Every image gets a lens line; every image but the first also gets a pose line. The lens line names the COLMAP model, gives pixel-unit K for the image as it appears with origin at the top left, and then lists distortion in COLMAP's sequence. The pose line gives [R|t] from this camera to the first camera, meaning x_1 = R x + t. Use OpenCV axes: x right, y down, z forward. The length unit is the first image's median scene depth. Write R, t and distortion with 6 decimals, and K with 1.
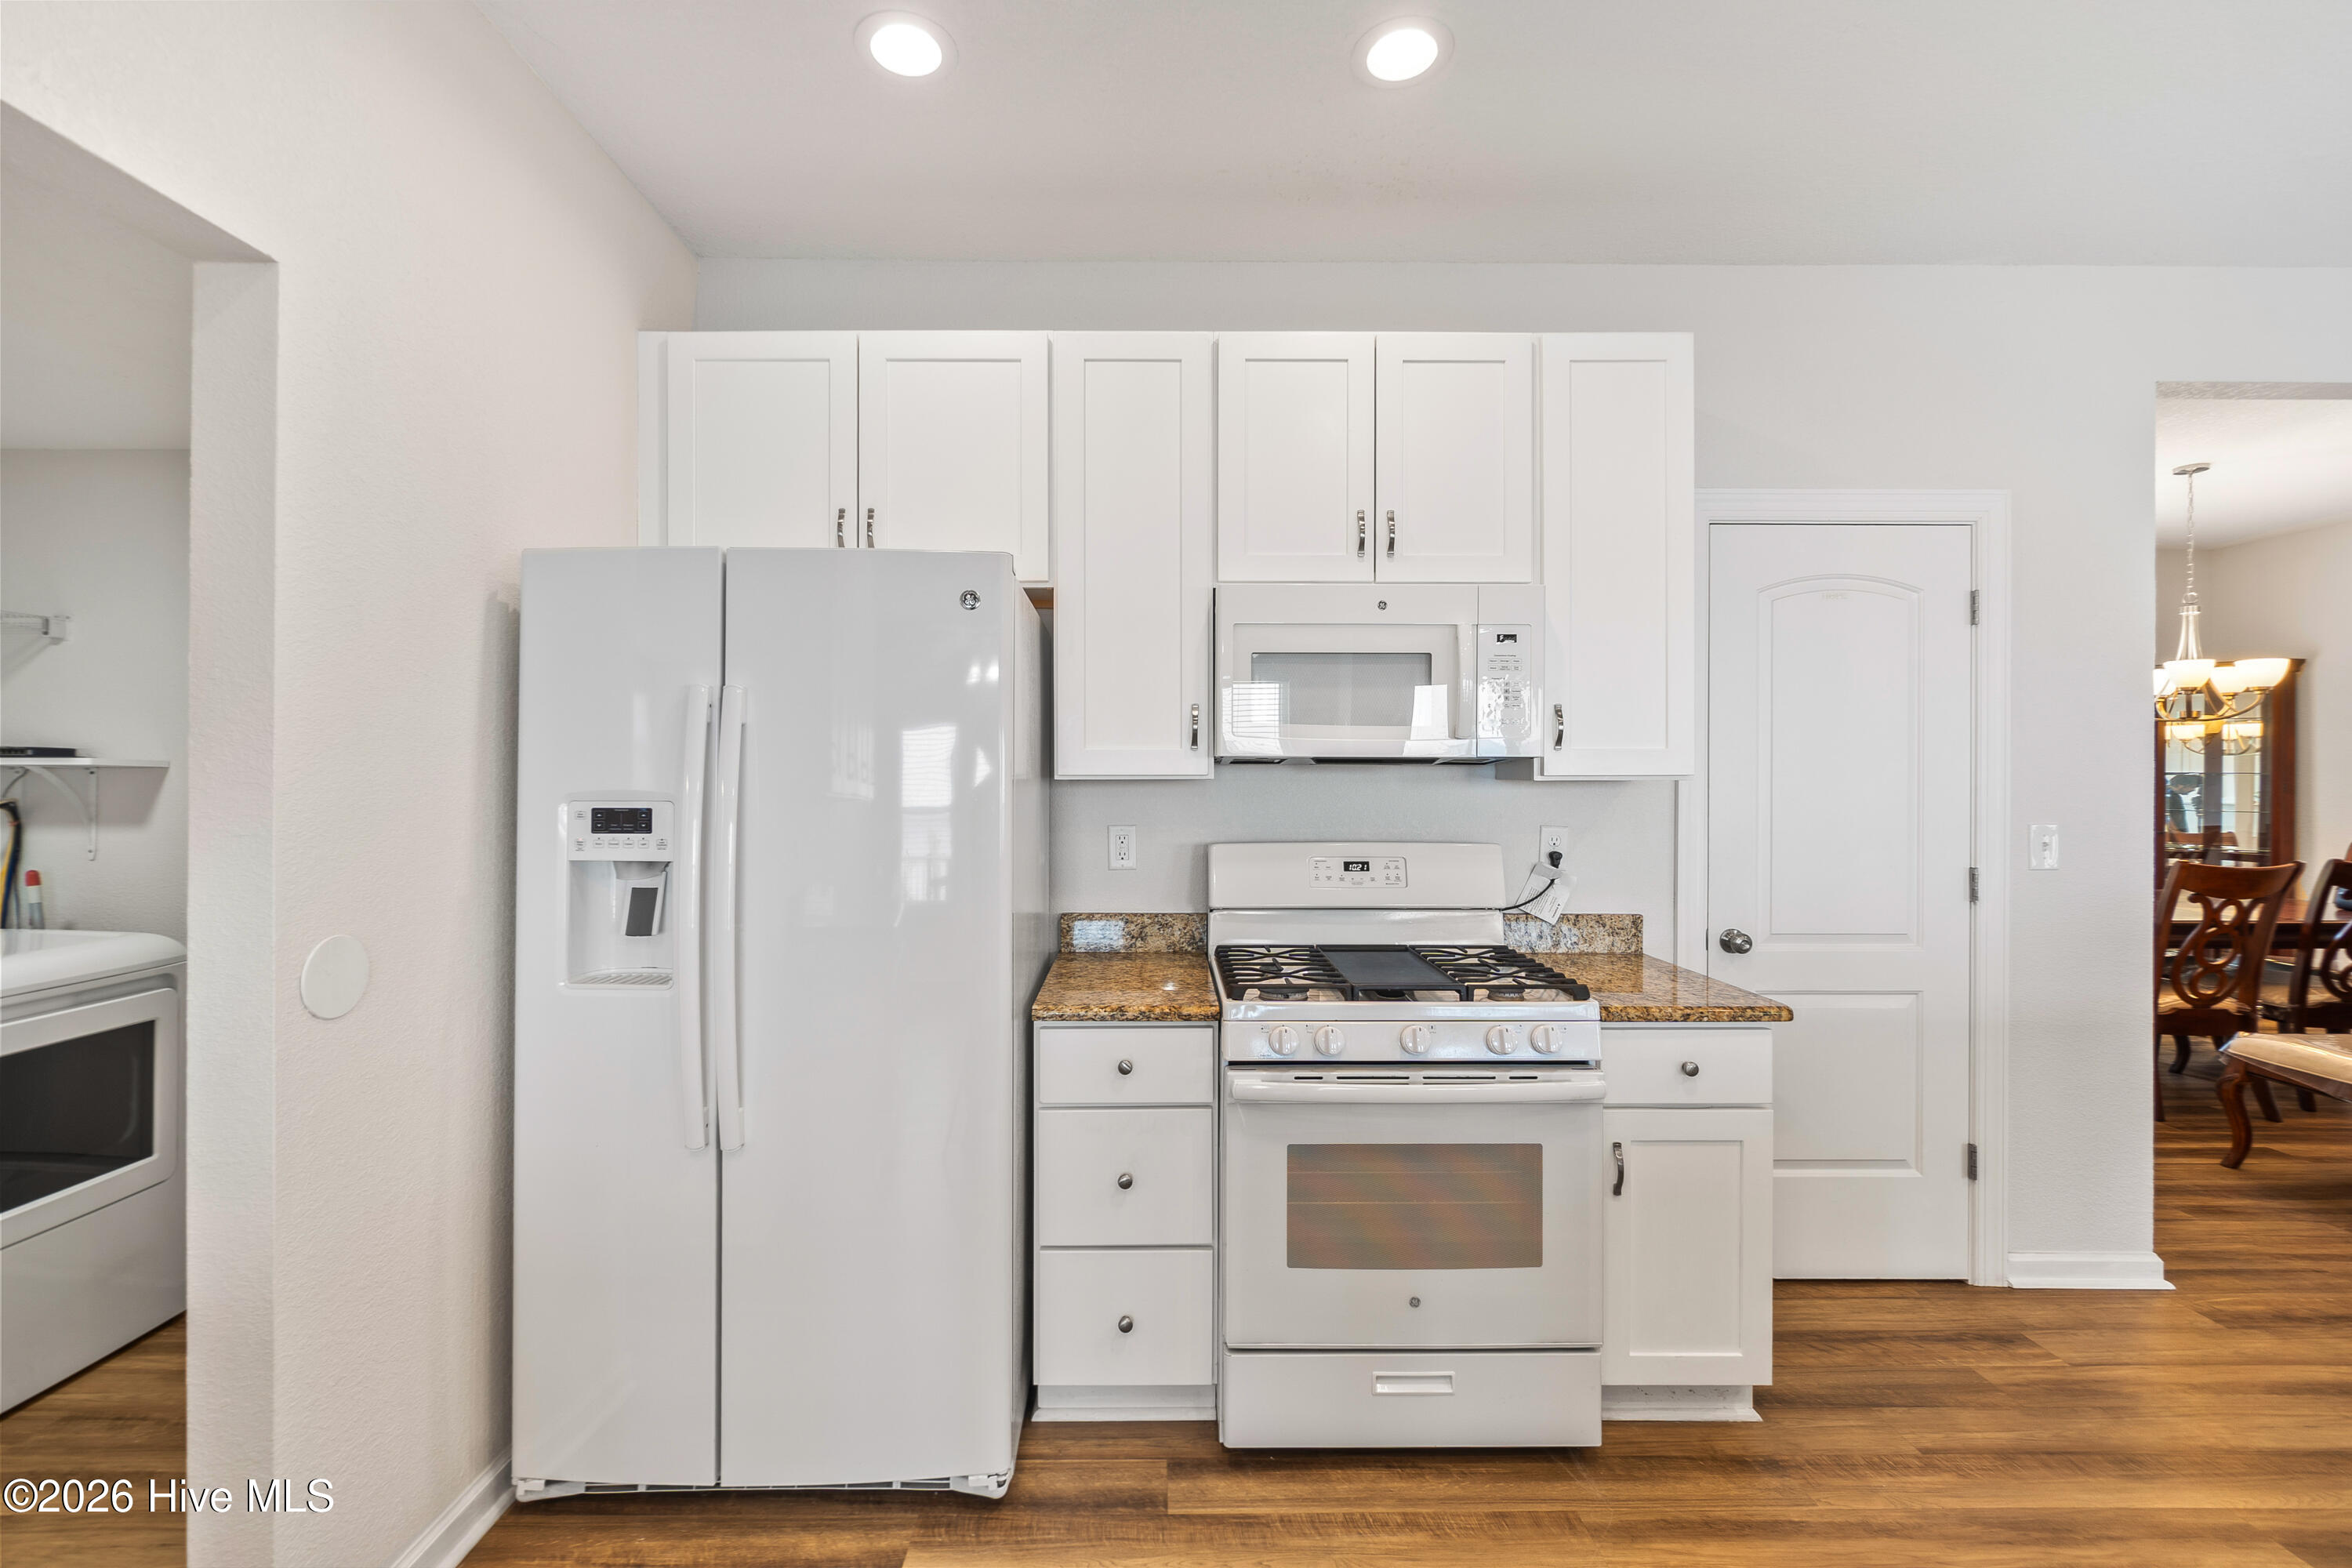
lens RADIAL K [[1004.9, 0, 1164.8], [0, 1004.9, 776.7], [0, 0, 1]] dist [-0.000525, 0.000374]
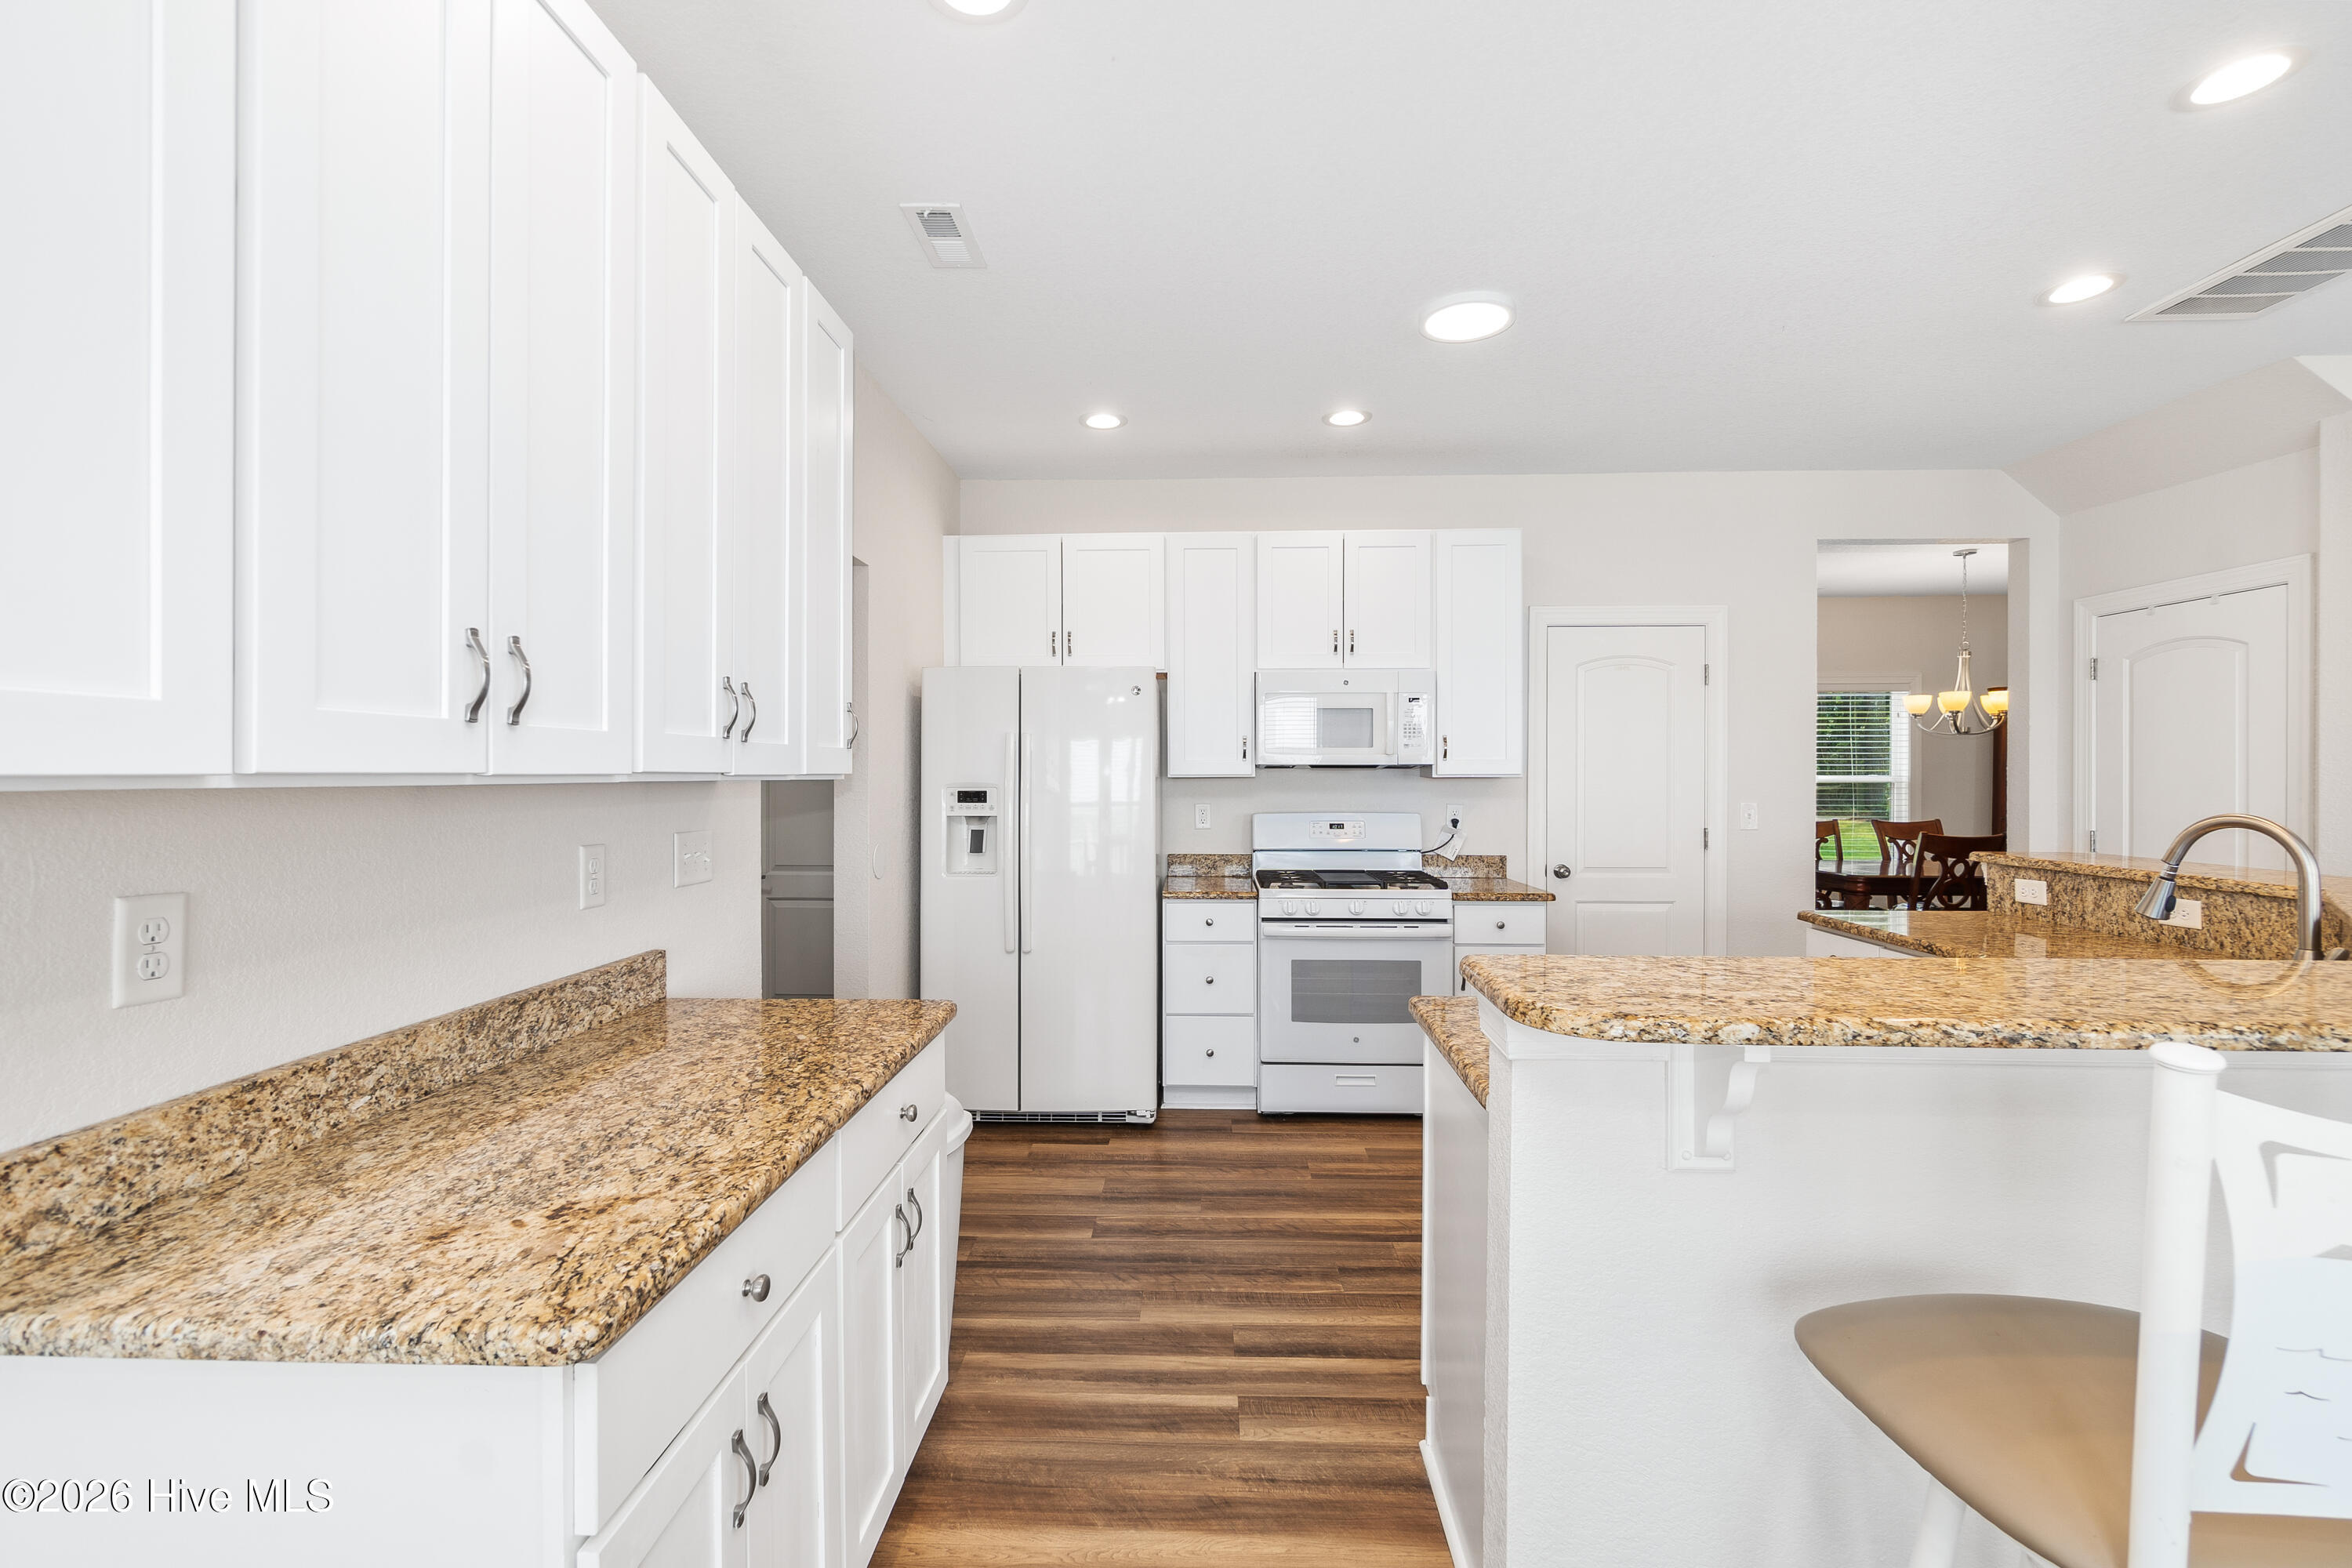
lens RADIAL K [[1004.9, 0, 1164.8], [0, 1004.9, 776.7], [0, 0, 1]] dist [-0.000525, 0.000374]
pose [[0.998915, -0.001826, -0.046537, -0.031143], [0.001822, 0.999998, -0.000125, 0.002319], [0.046537, 0.000040, 0.998917, -0.862914]]
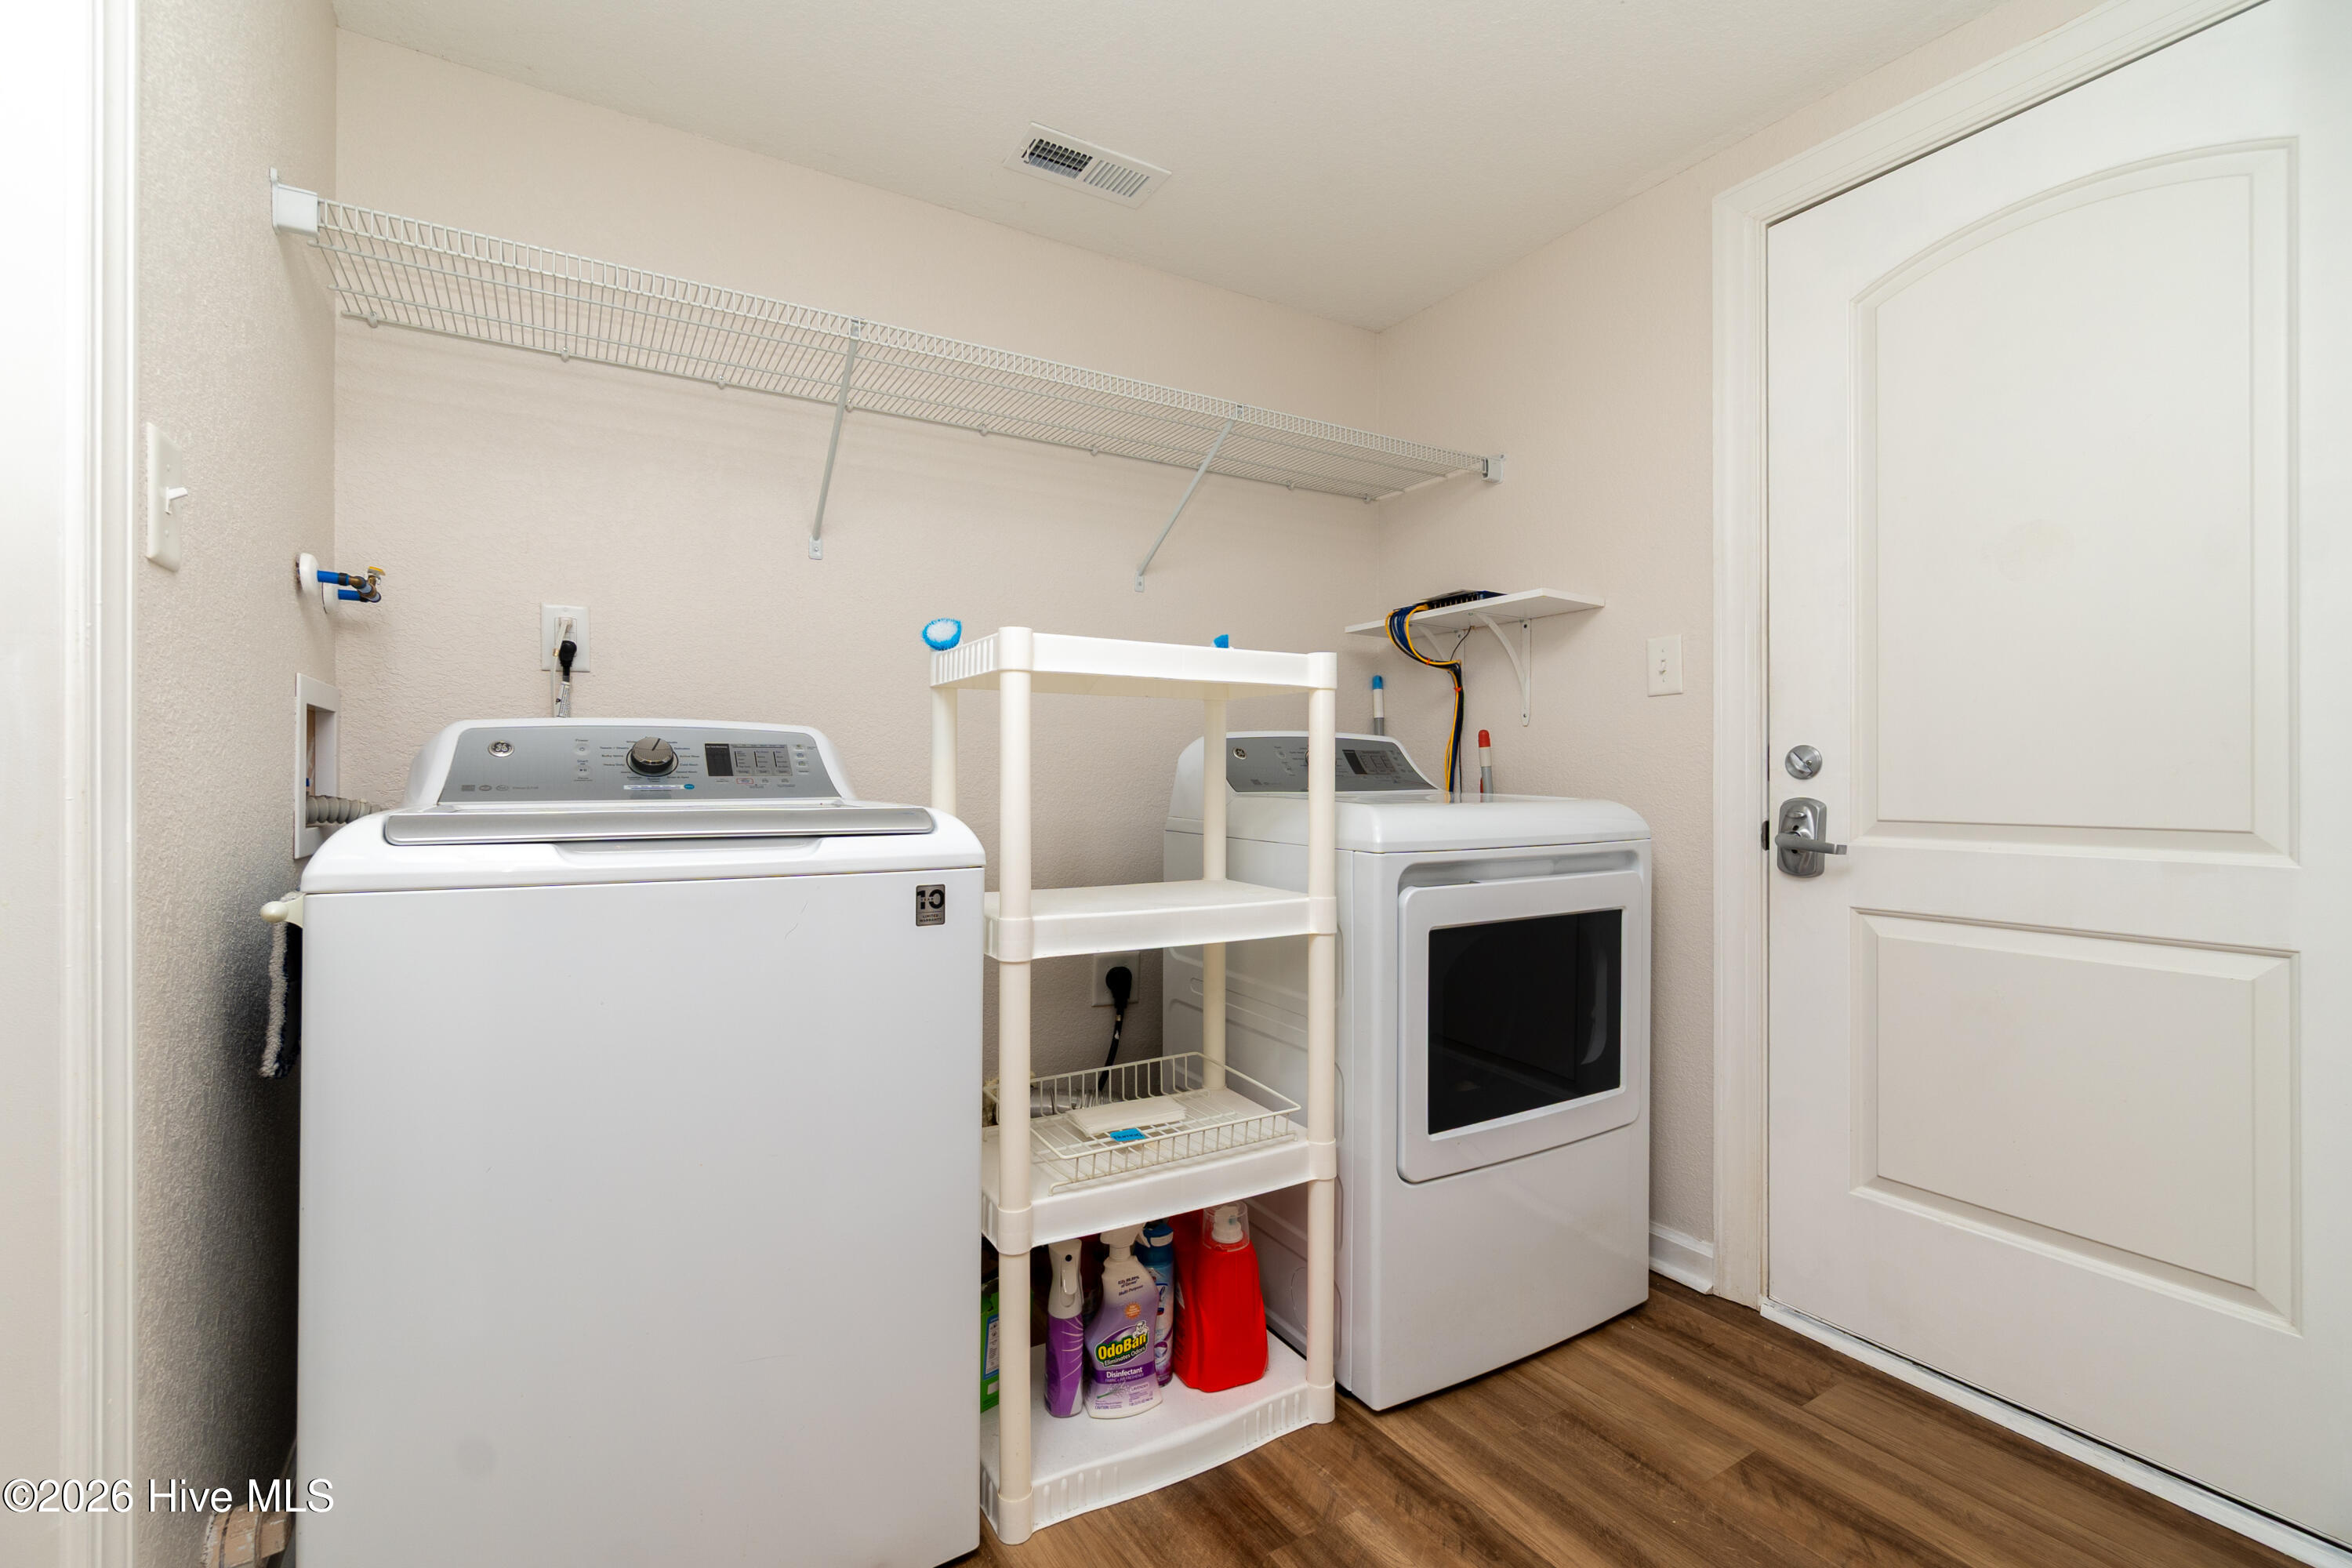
lens RADIAL K [[1004.9, 0, 1164.8], [0, 1004.9, 776.7], [0, 0, 1]] dist [-0.000525, 0.000374]
pose [[0.513971, -0.002789, -0.857803, -0.549526], [-0.000426, 0.999994, -0.003507, 0.149930], [0.857807, 0.002167, 0.513967, 0.323435]]
